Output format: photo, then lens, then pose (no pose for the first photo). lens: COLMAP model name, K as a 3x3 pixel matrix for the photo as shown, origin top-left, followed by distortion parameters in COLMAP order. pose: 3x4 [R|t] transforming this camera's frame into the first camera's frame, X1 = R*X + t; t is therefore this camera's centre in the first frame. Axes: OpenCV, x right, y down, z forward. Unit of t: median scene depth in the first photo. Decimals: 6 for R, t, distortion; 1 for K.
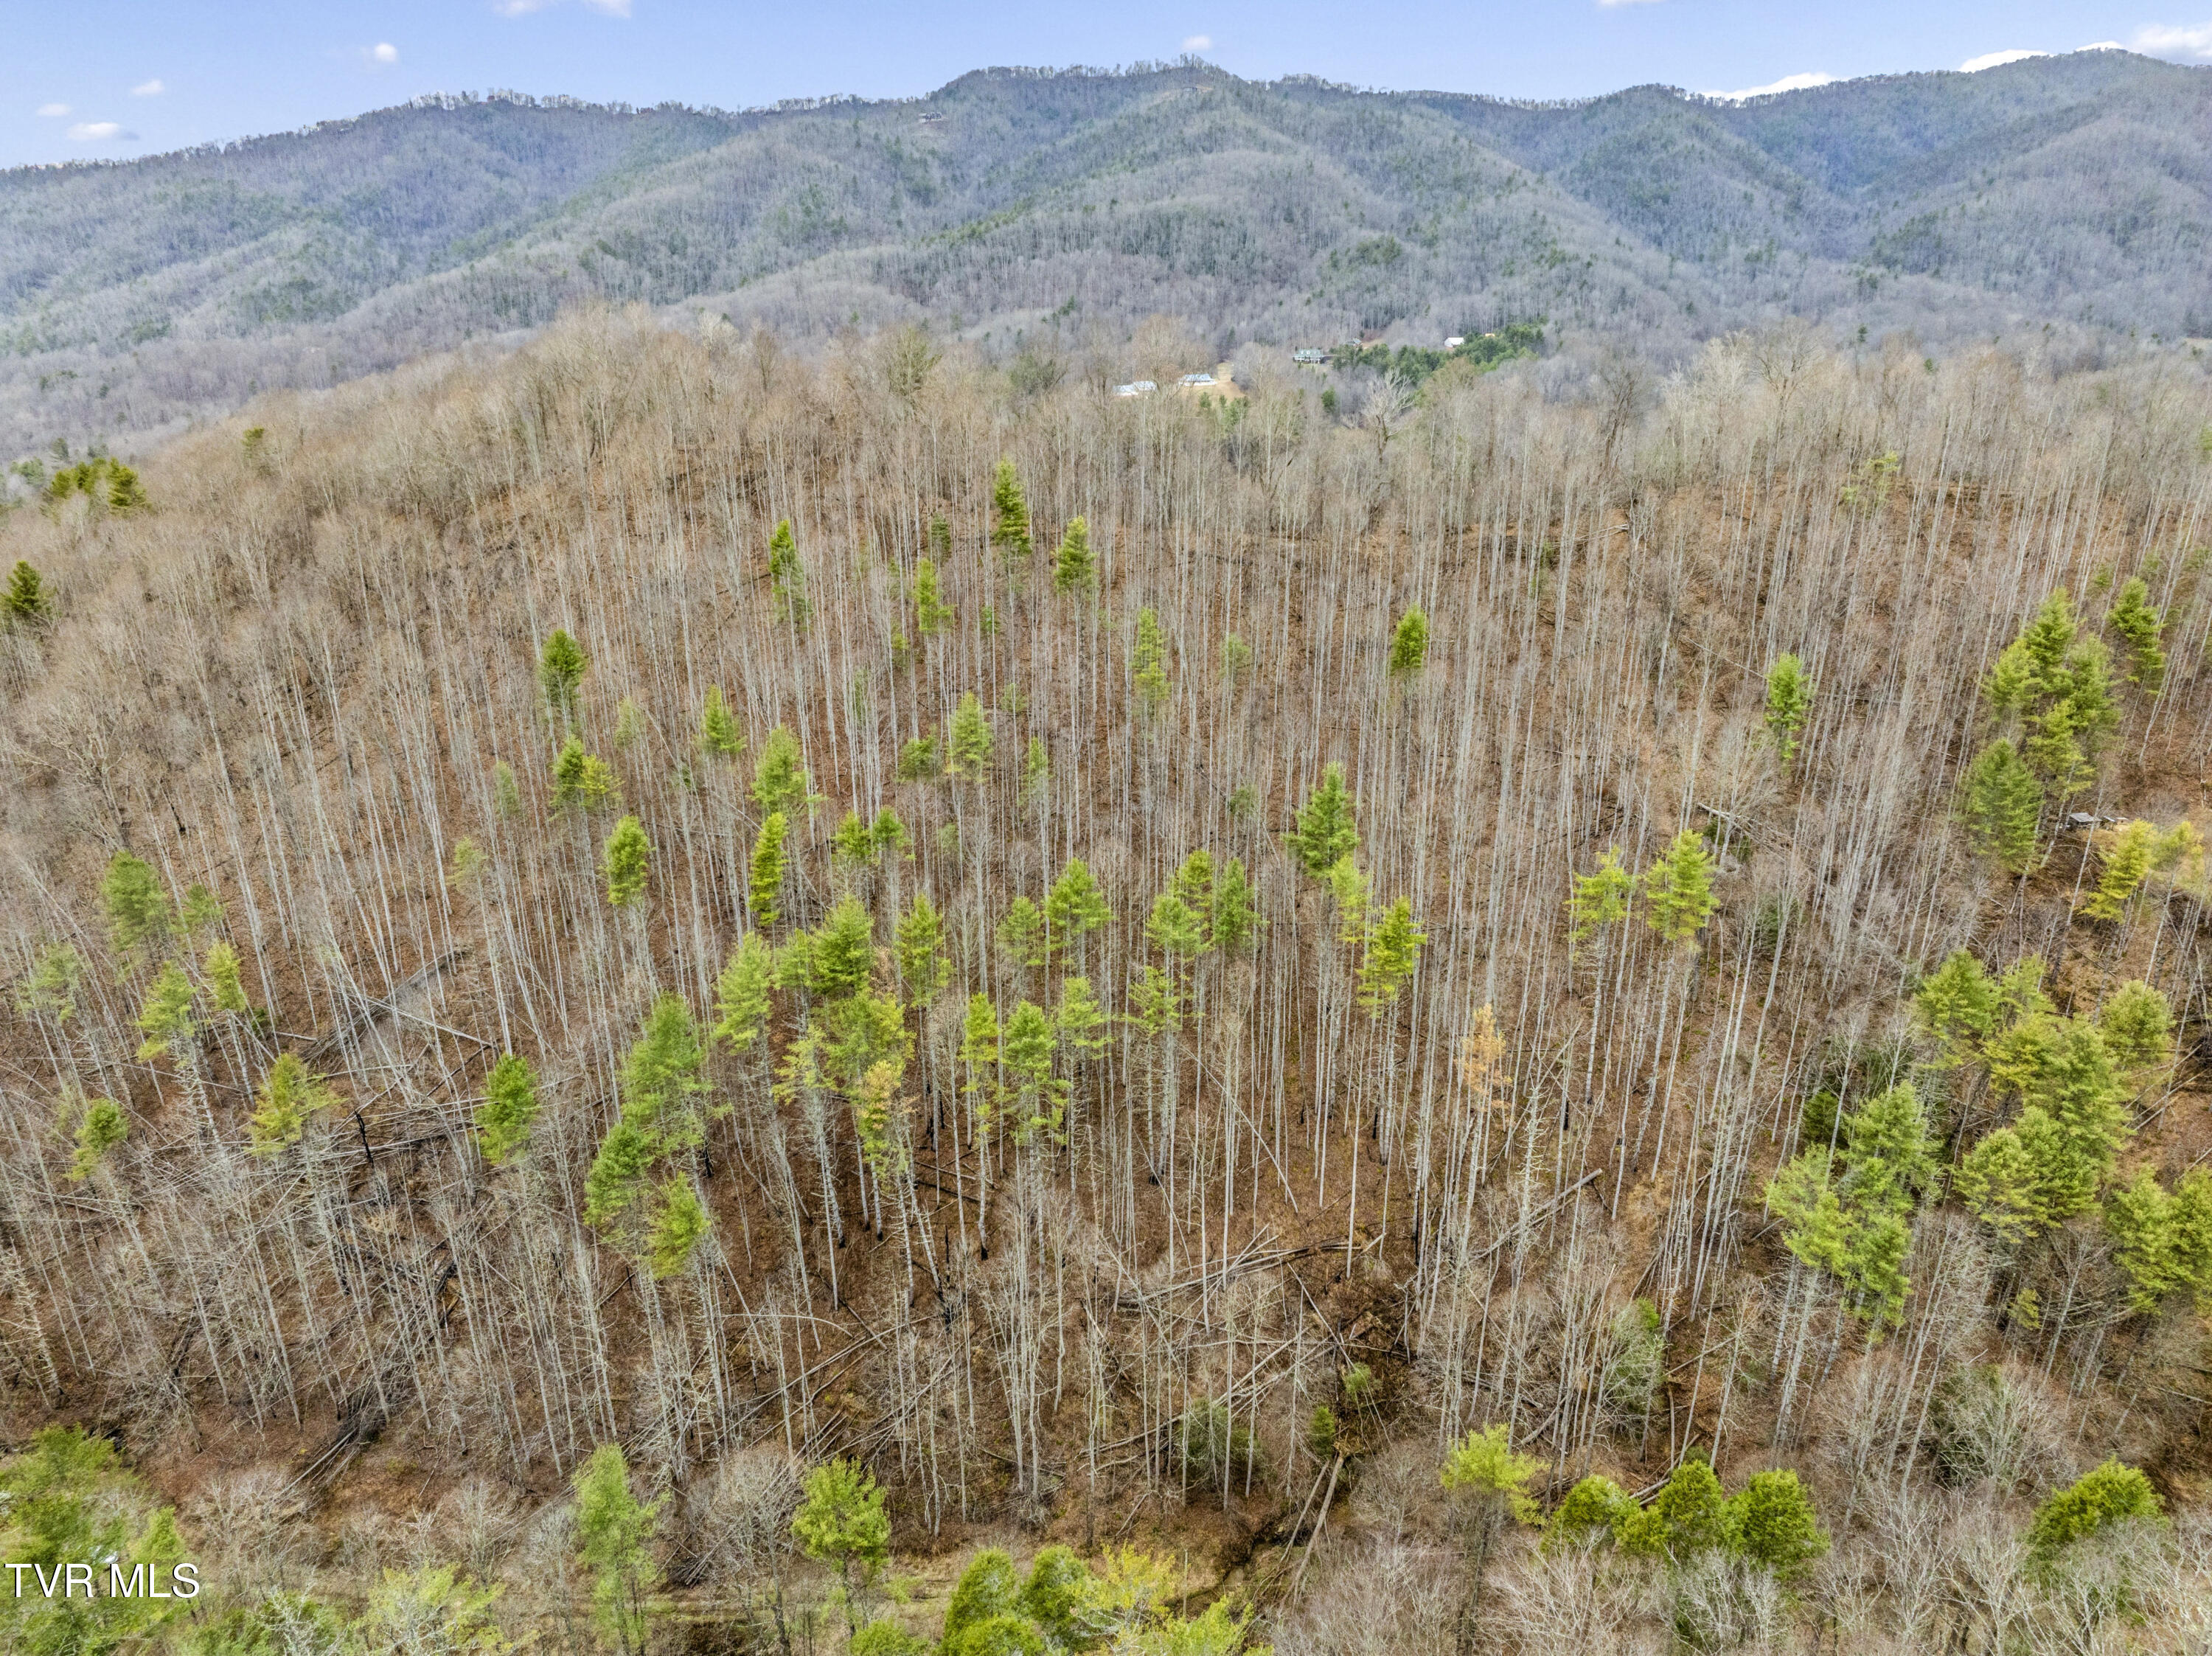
lens RADIAL K [[1566.4, 0, 1108.1], [0, 1566.4, 811.9], [0, 0, 1]] dist [-0.059279, 0.029495]
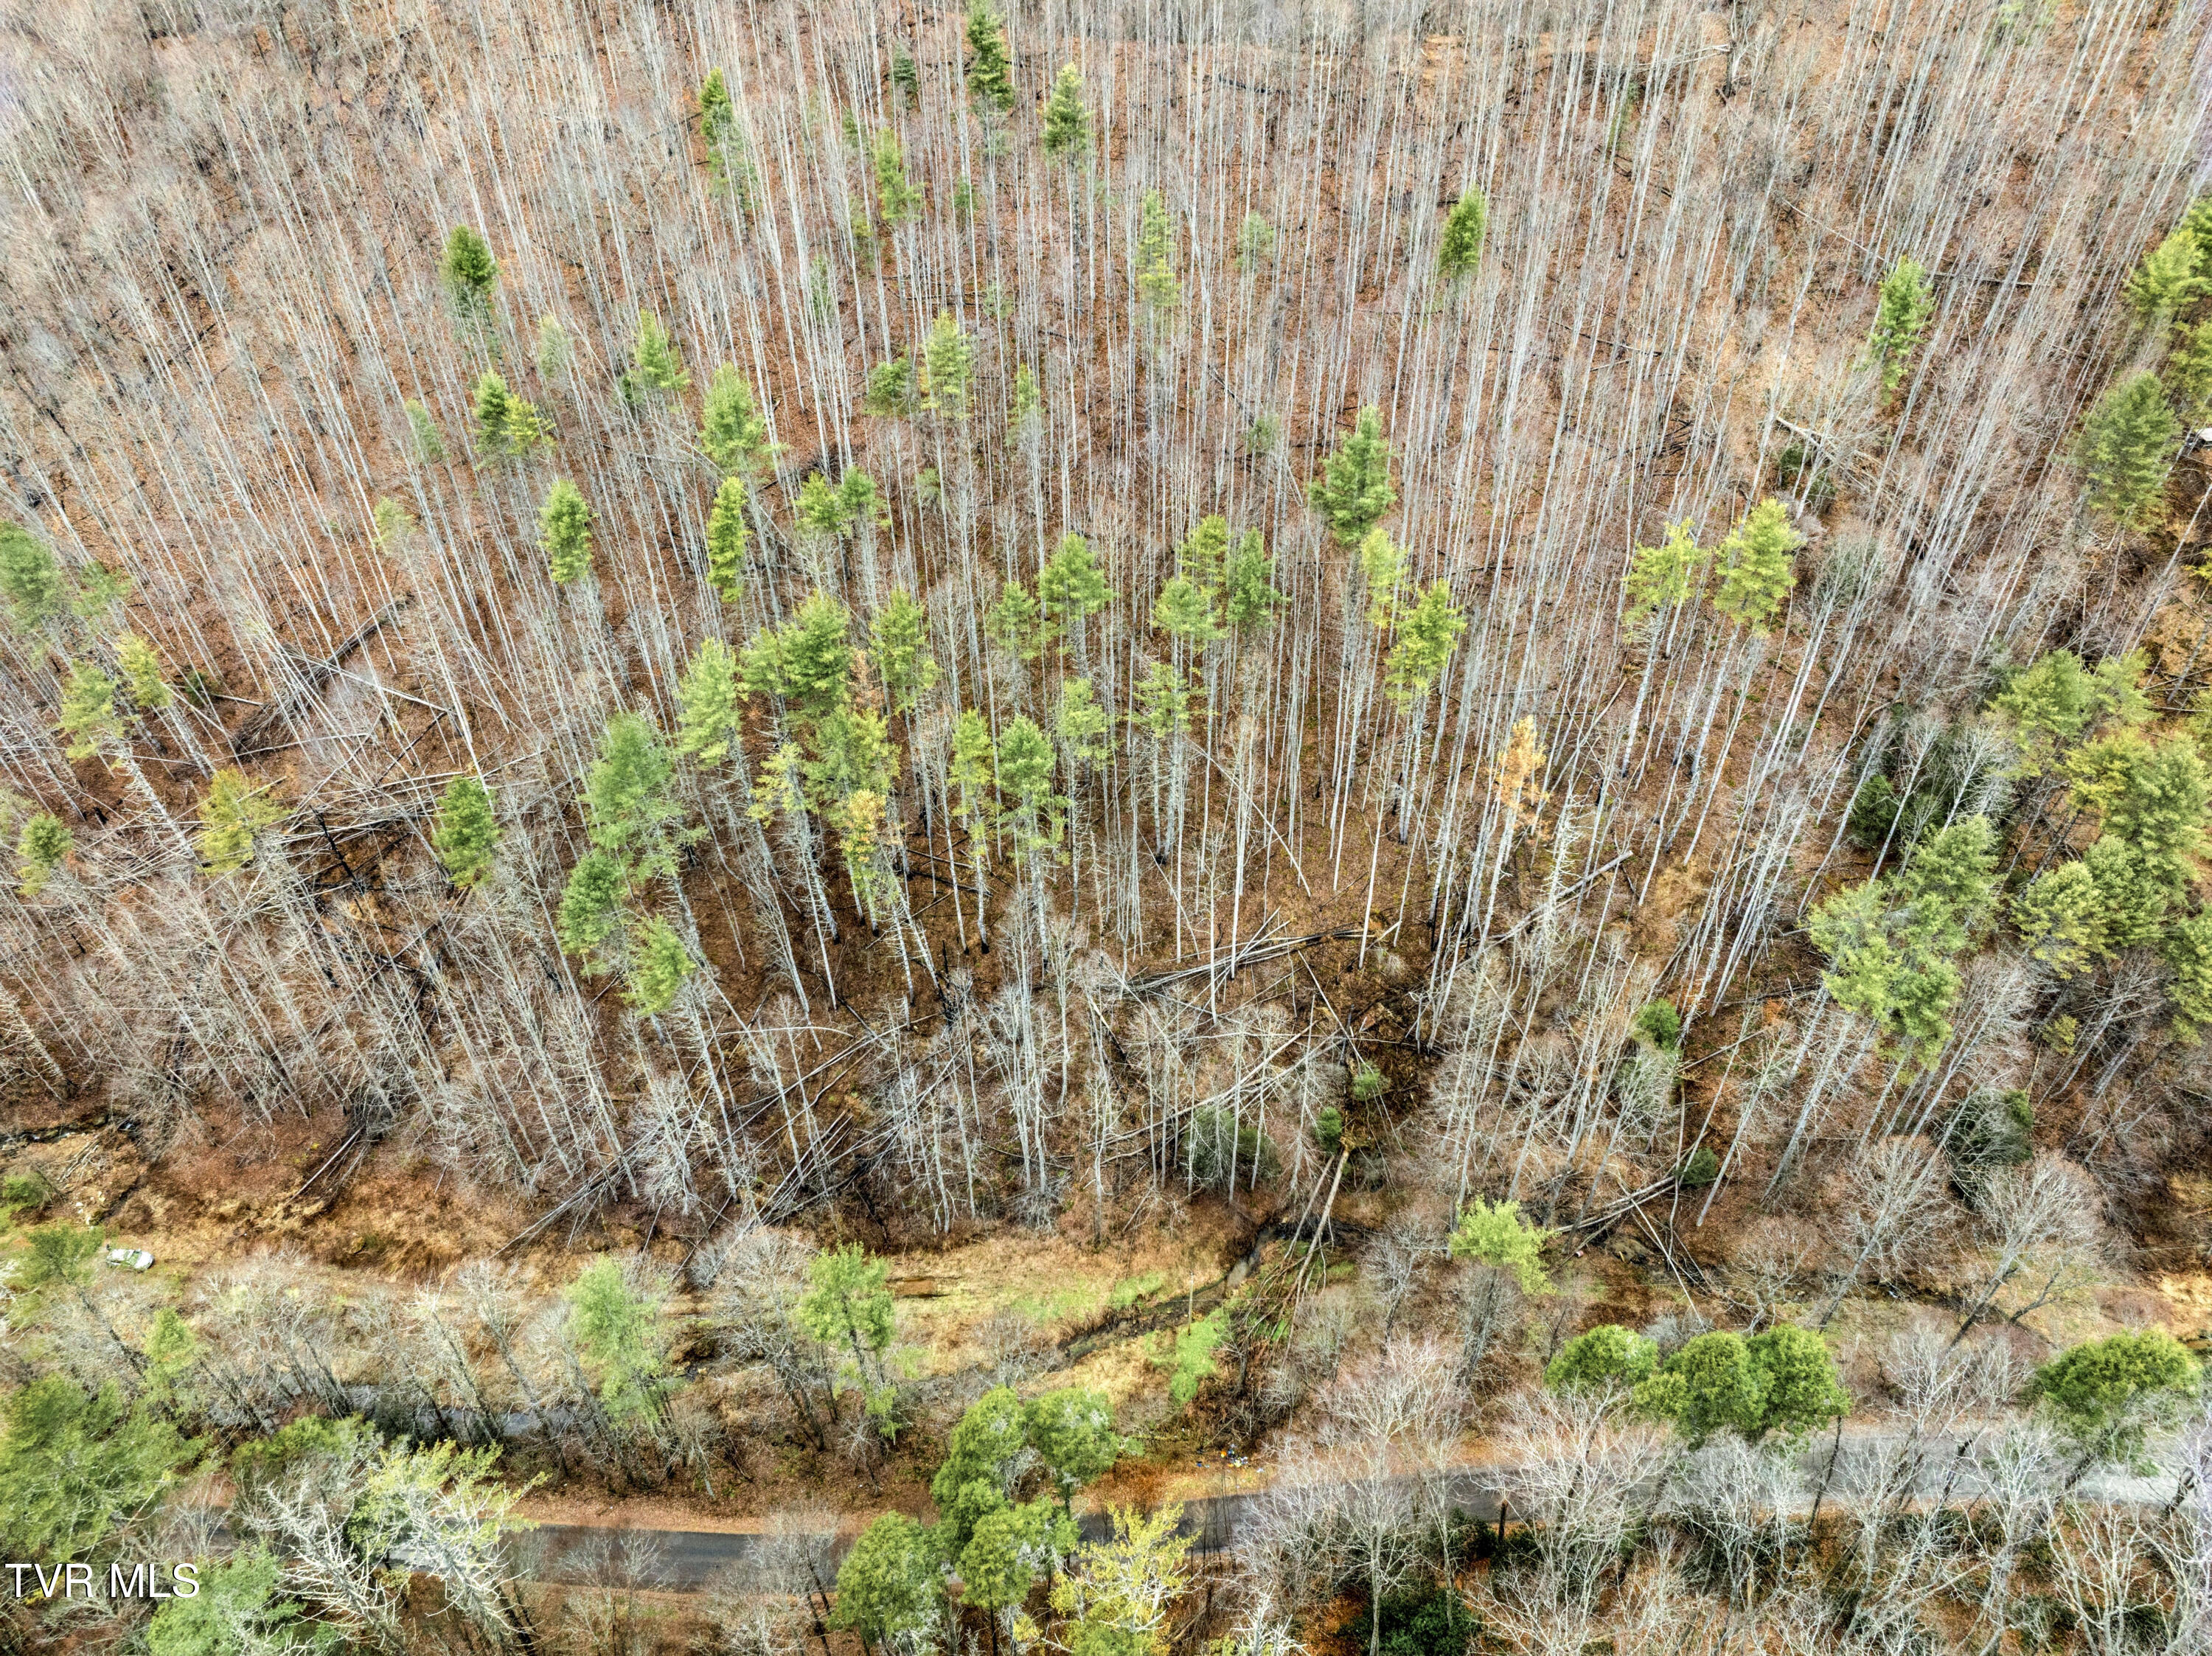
lens RADIAL K [[1569.2, 0, 1108.2], [0, 1569.2, 811.7], [0, 0, 1]] dist [-0.053618, 0.027997]
pose [[0.999957, -0.008748, -0.003110, 0.000762], [0.009283, 0.936965, 0.349299, -0.128756], [-0.000142, -0.349313, 0.937006, 0.115284]]
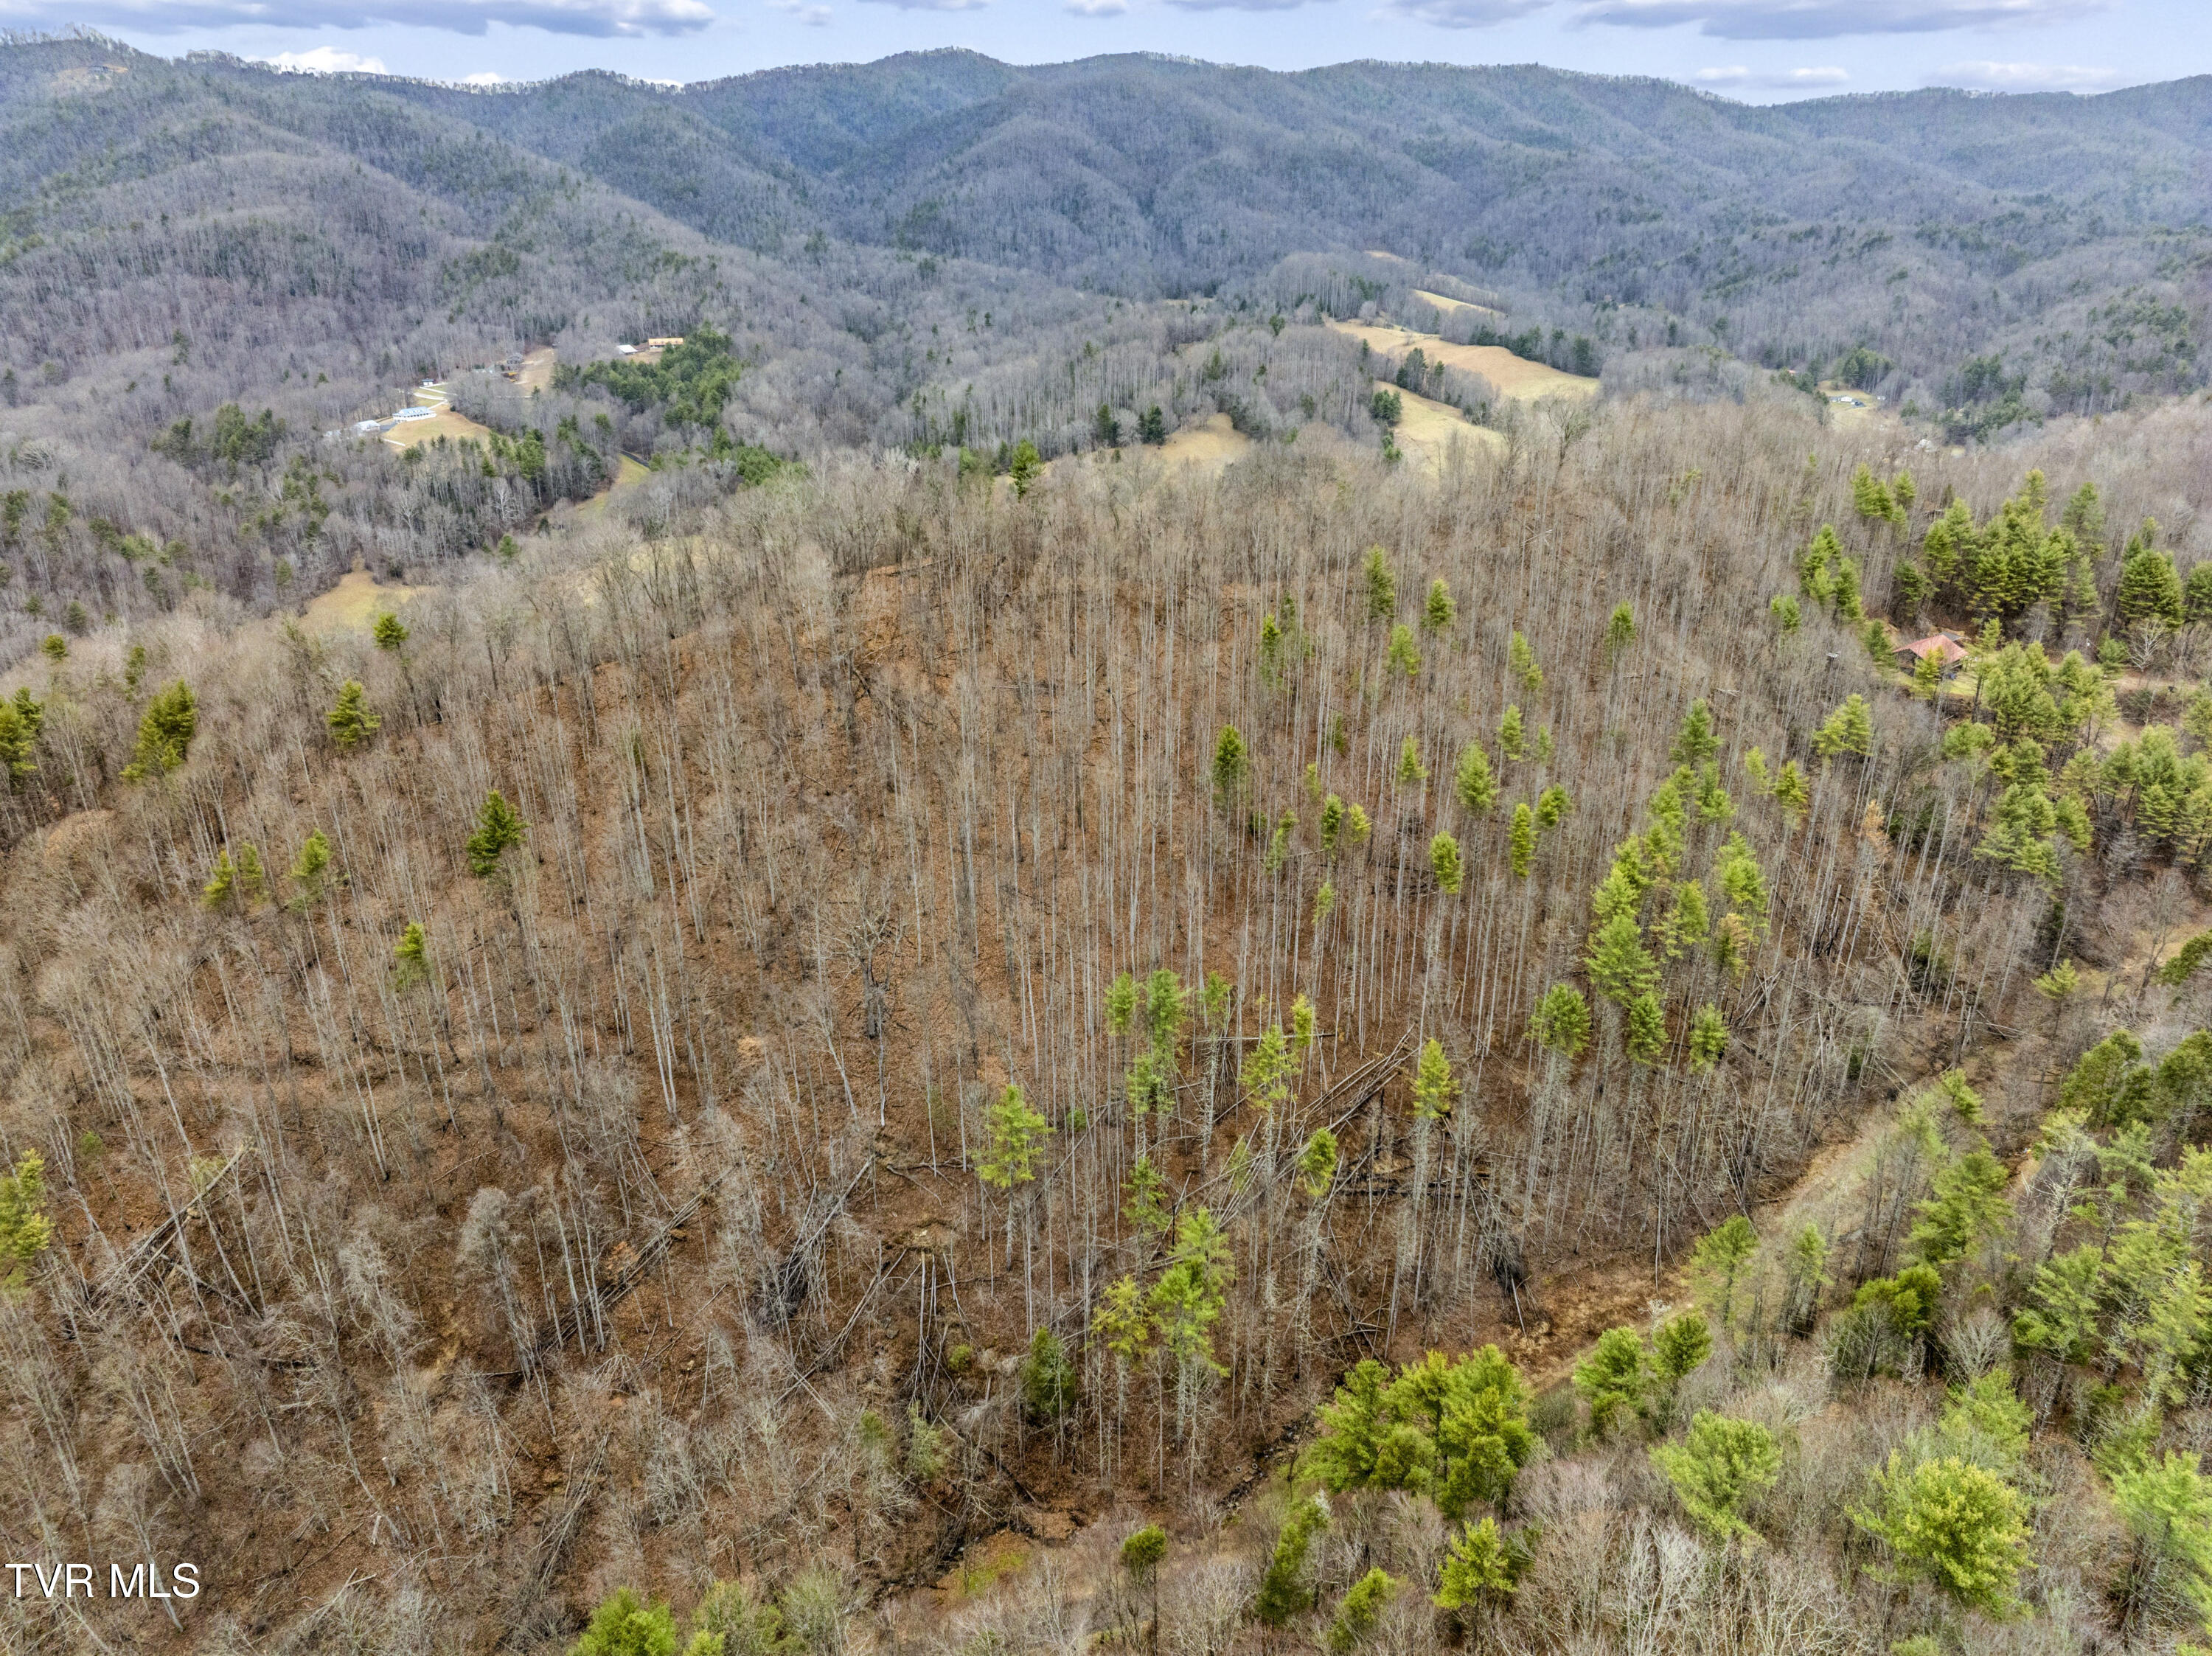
lens RADIAL K [[1566.4, 0, 1108.1], [0, 1566.4, 811.9], [0, 0, 1]] dist [-0.059279, 0.029495]
pose [[0.777818, -0.239132, 0.581218, -1.407986], [0.226826, 0.969268, 0.095238, -0.227721], [-0.586131, 0.057758, 0.808155, 0.019476]]
